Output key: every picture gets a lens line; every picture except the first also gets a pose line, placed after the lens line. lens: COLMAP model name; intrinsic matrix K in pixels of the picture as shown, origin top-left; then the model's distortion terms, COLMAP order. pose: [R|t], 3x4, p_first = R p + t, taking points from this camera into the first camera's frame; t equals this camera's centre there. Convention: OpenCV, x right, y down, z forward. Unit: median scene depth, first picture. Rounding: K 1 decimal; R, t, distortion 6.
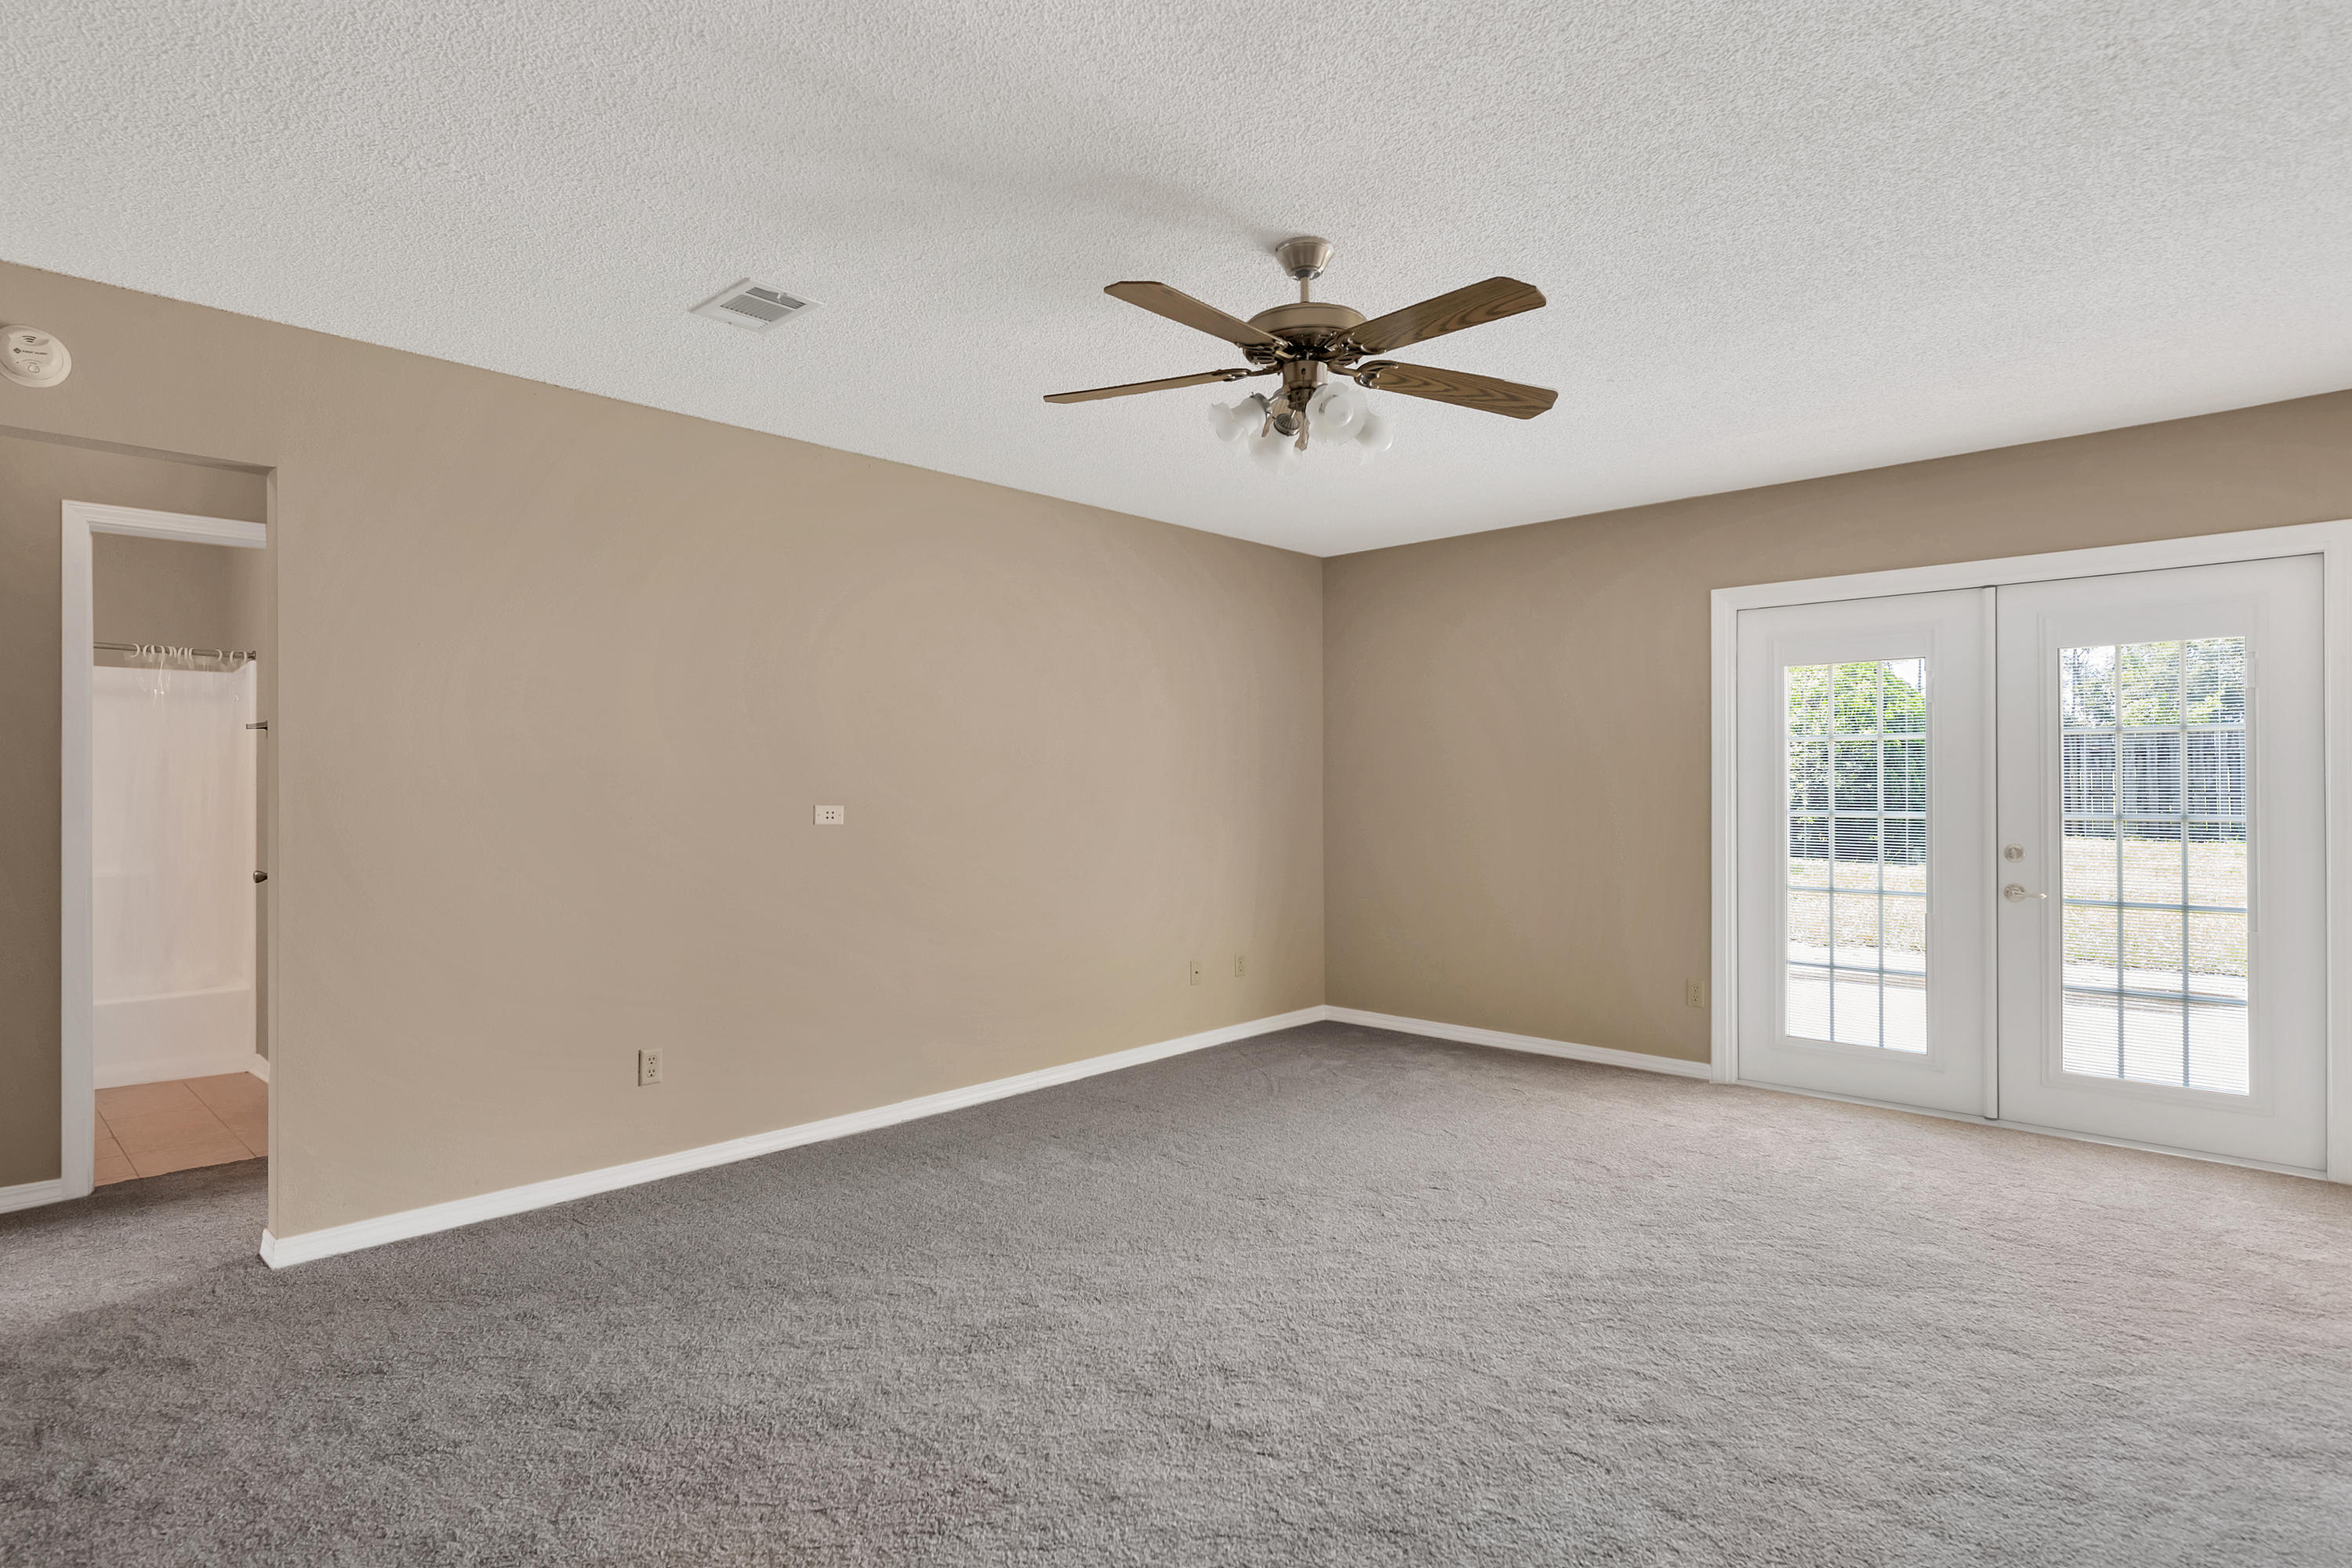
lens RADIAL K [[1221.1, 0, 1176.0], [0, 1221.1, 784.0], [0, 0, 1]] dist [0.002333, 0.000364]
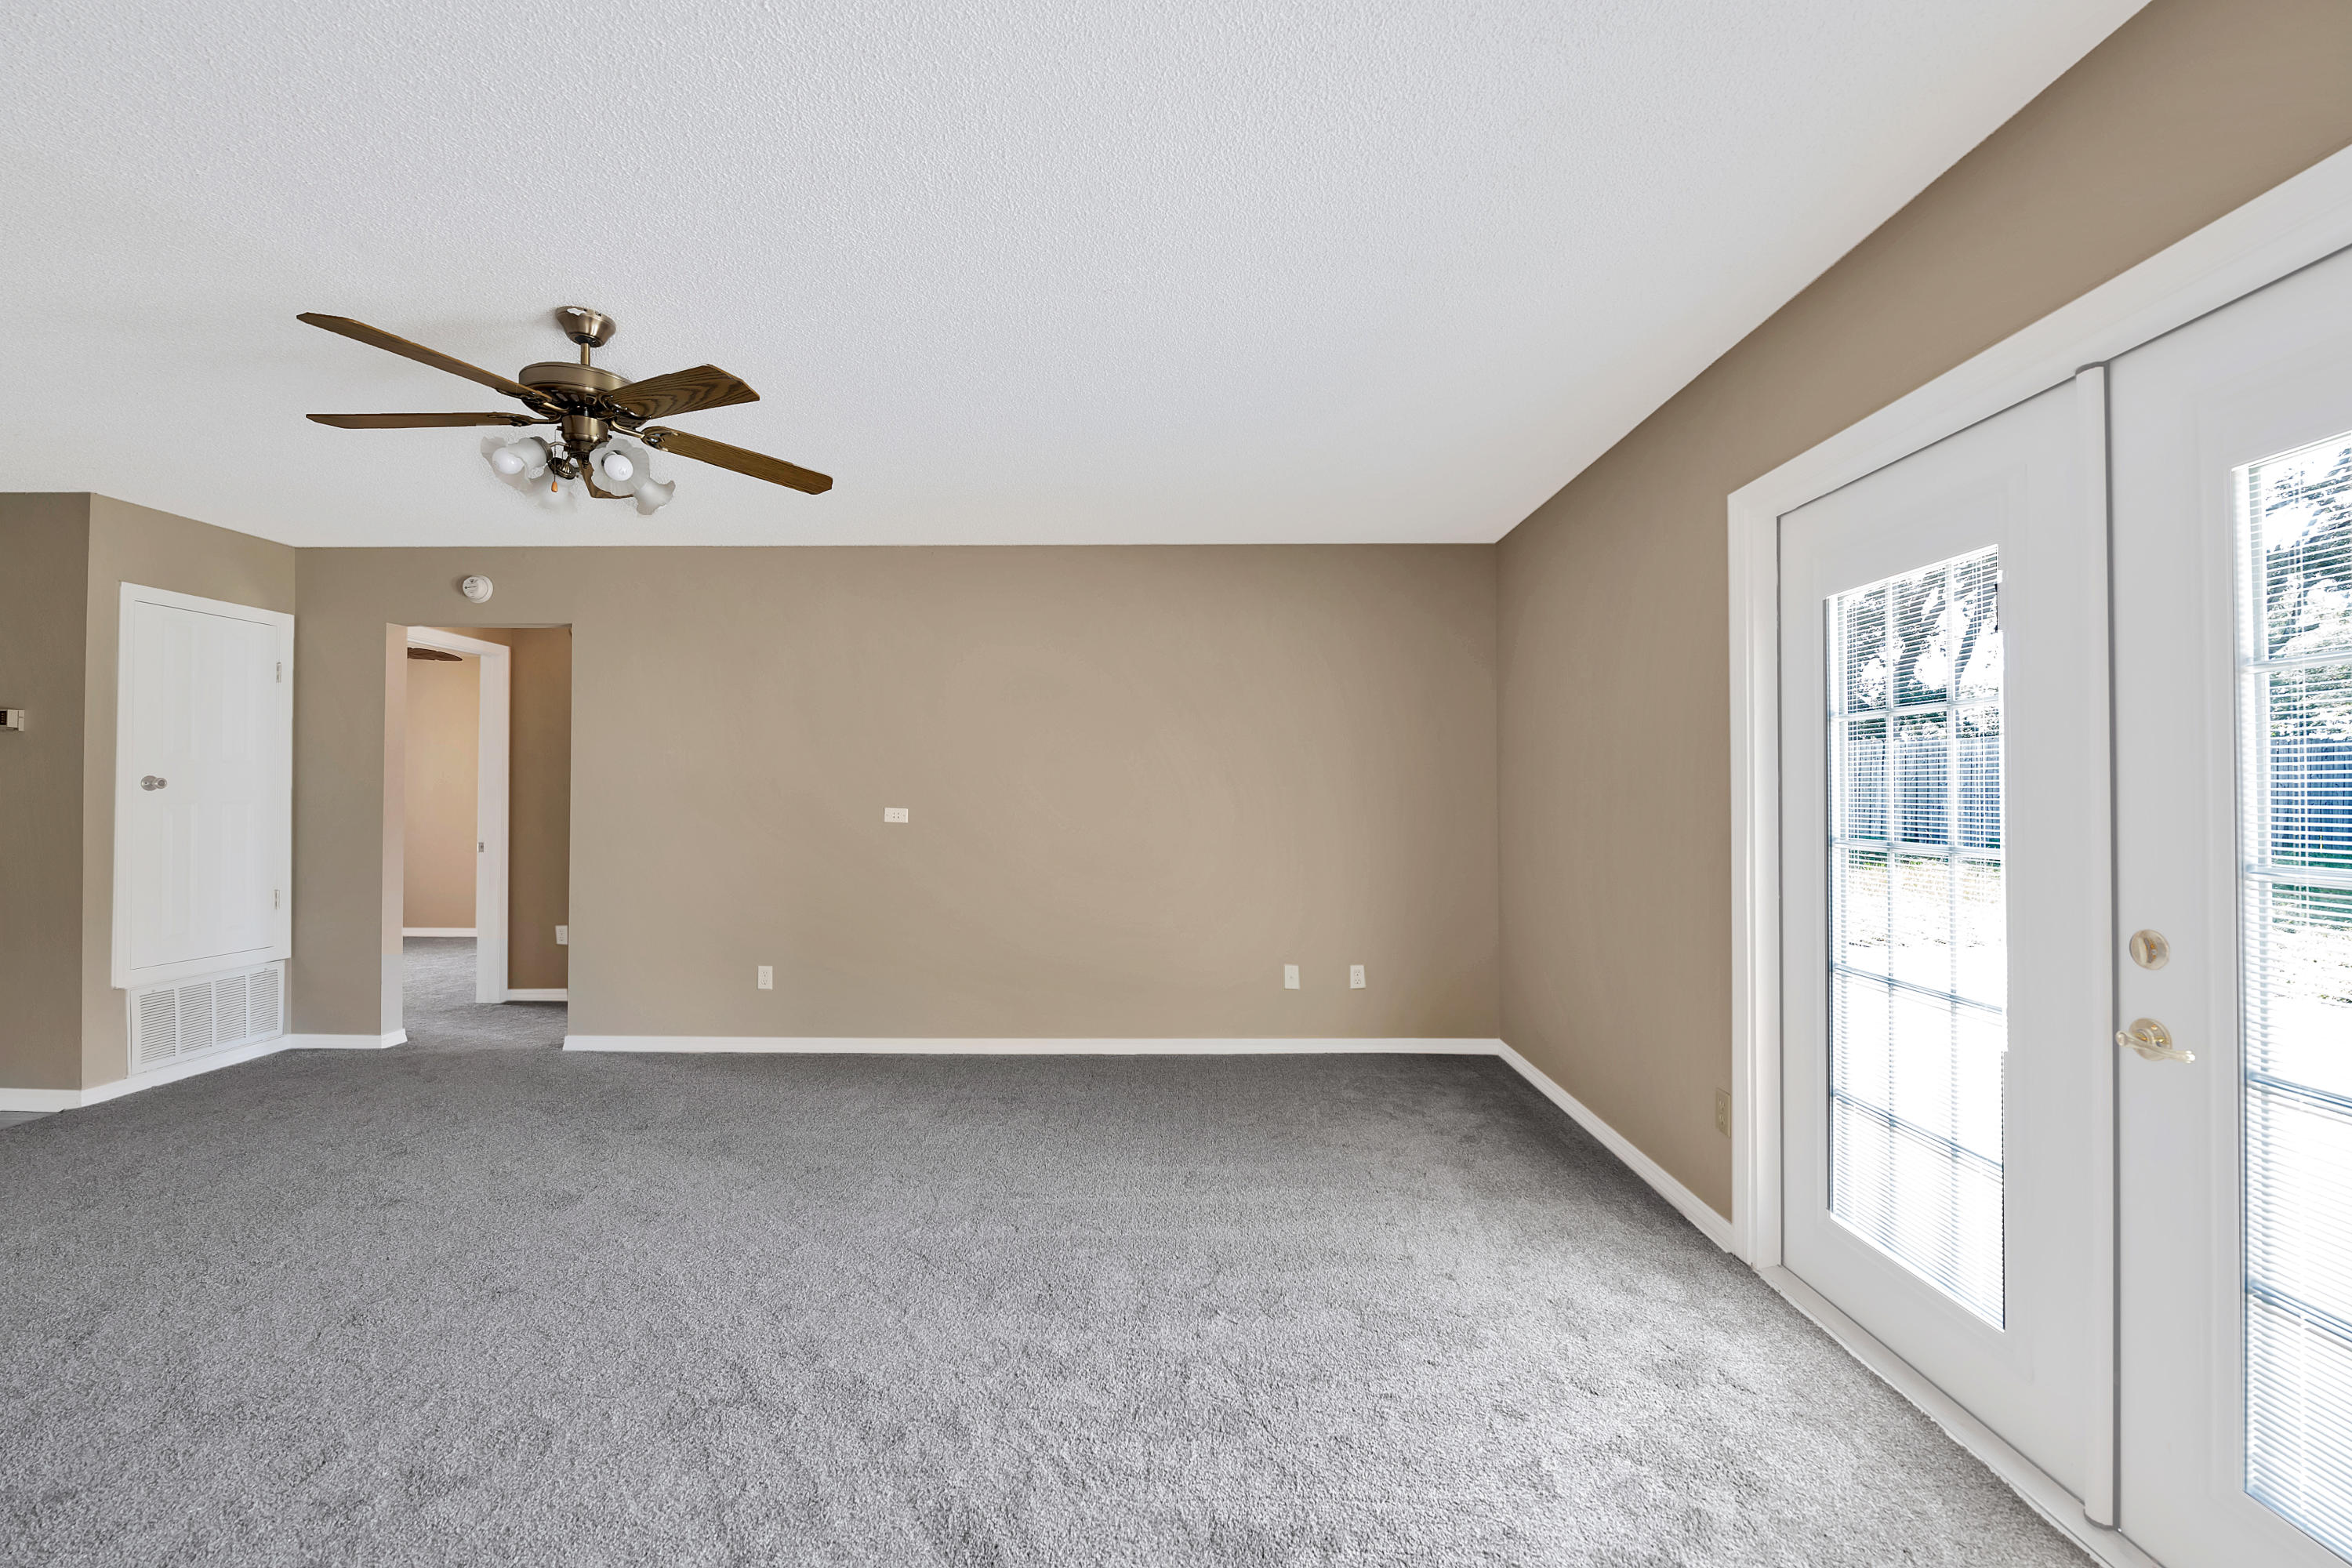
lens RADIAL K [[954.6, 0, 1186.8], [0, 954.6, 787.9], [0, 0, 1]] dist [-0.008432, 0.000052]
pose [[0.678516, -0.002682, -0.734581, 0.799596], [-0.001384, 0.999987, -0.004929, -0.000248], [0.734584, 0.004361, 0.678503, 0.580417]]
